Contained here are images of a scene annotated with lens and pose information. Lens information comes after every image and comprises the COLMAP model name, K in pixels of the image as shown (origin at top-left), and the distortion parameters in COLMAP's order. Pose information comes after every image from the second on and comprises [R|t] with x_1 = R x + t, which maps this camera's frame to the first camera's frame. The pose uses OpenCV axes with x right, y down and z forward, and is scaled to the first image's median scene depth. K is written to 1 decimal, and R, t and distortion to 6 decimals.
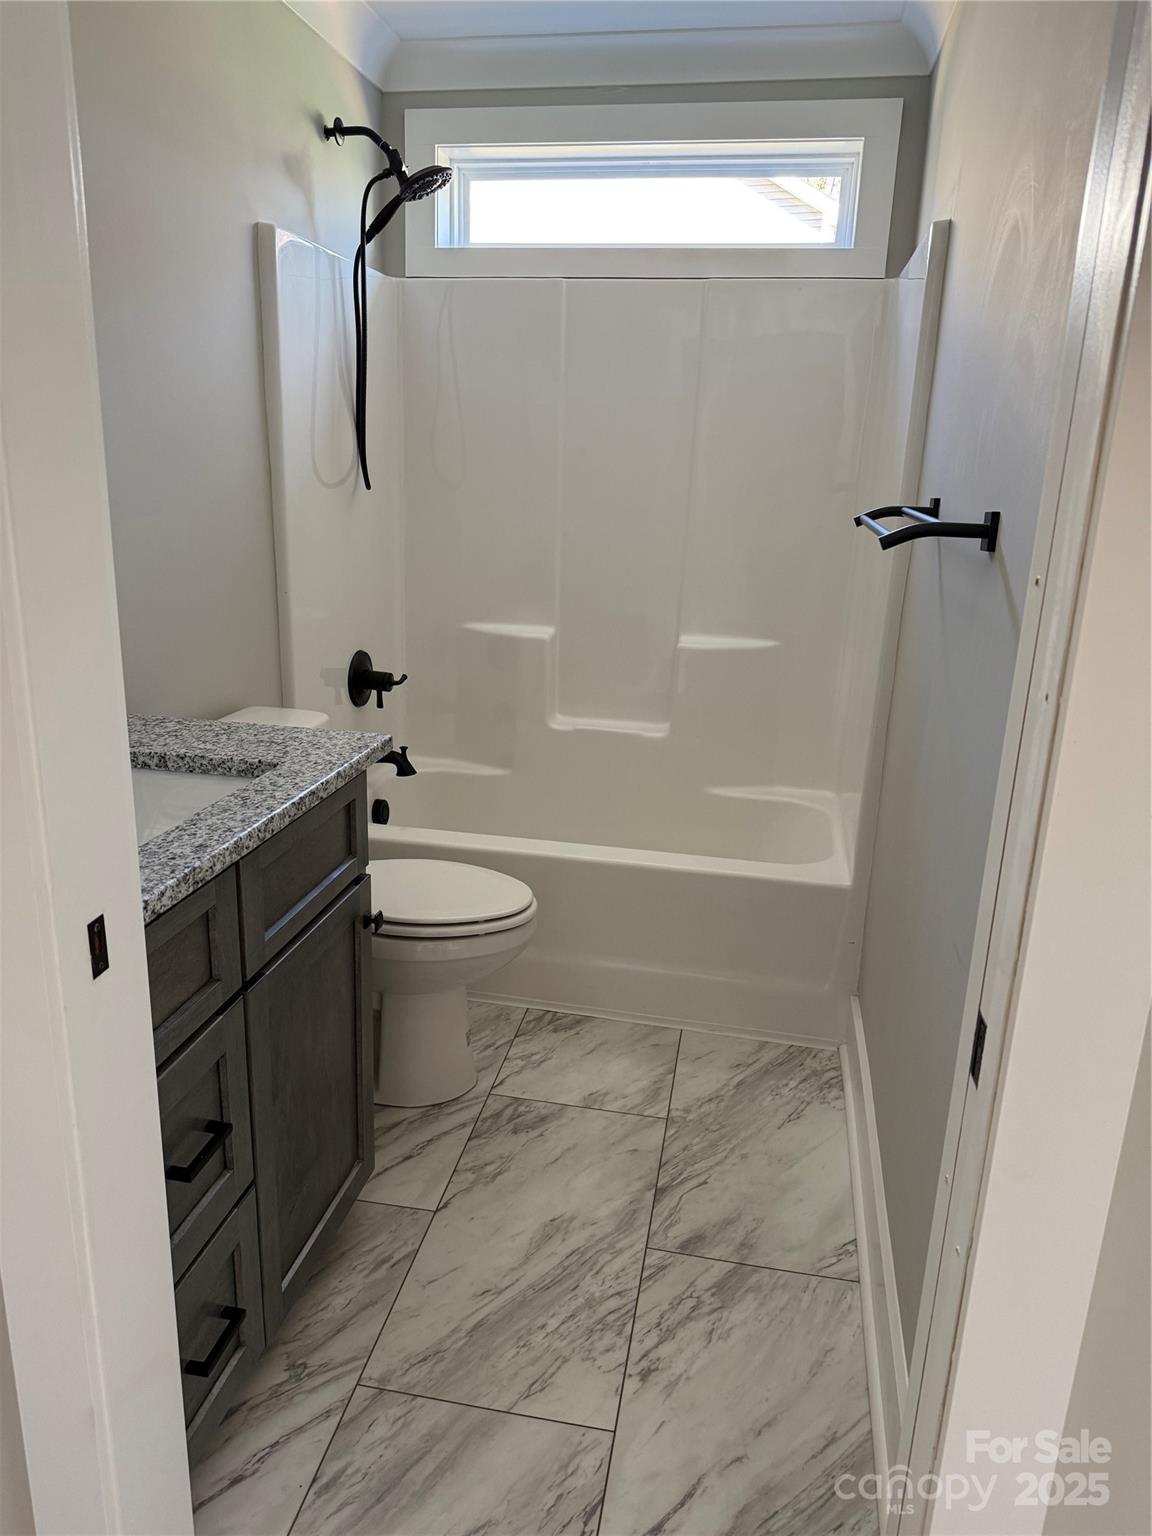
lens RADIAL K [[1051.6, 0, 576.0], [0, 1051.6, 768.0], [0, 0, 1]] dist [0.197990, -0.294318]
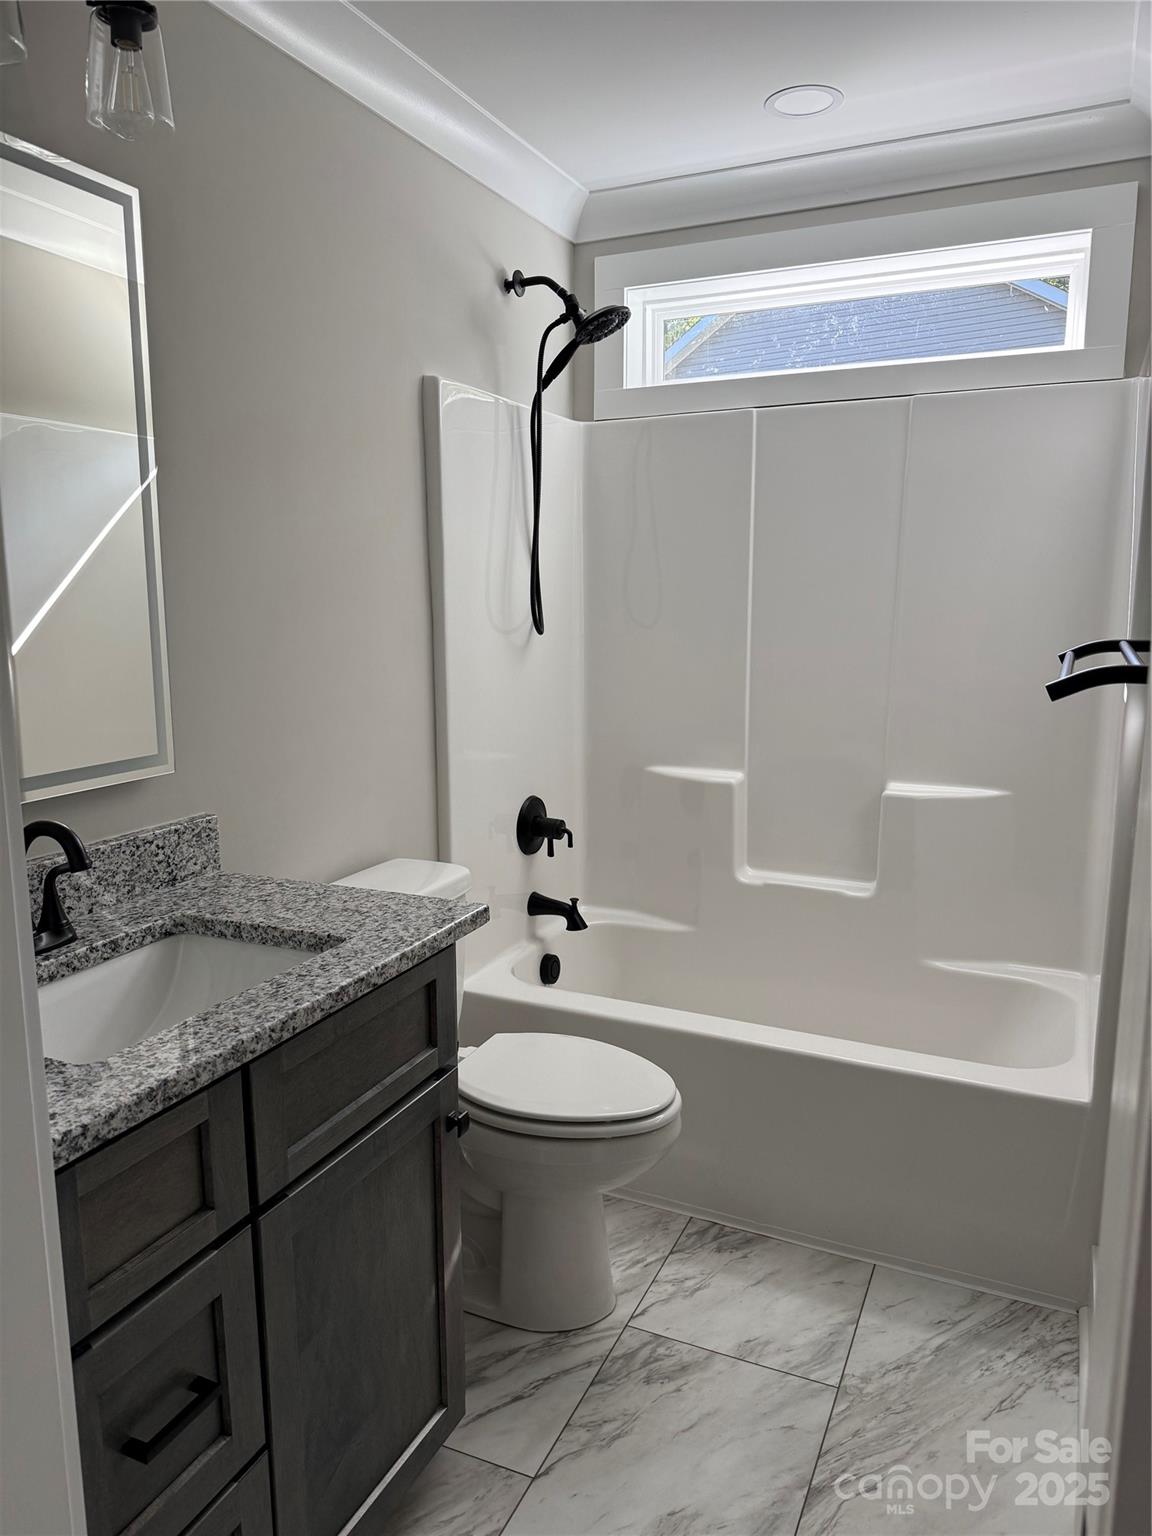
lens RADIAL K [[1097.2, 0, 576.0], [0, 1097.2, 768.0], [0, 0, 1]] dist [0.004817, 0.001595]
pose [[0.971250, 0.000833, -0.238060, 0.094503], [-0.028709, 0.993105, -0.113656, -0.035971], [0.236324, 0.117223, 0.964577, 0.110752]]
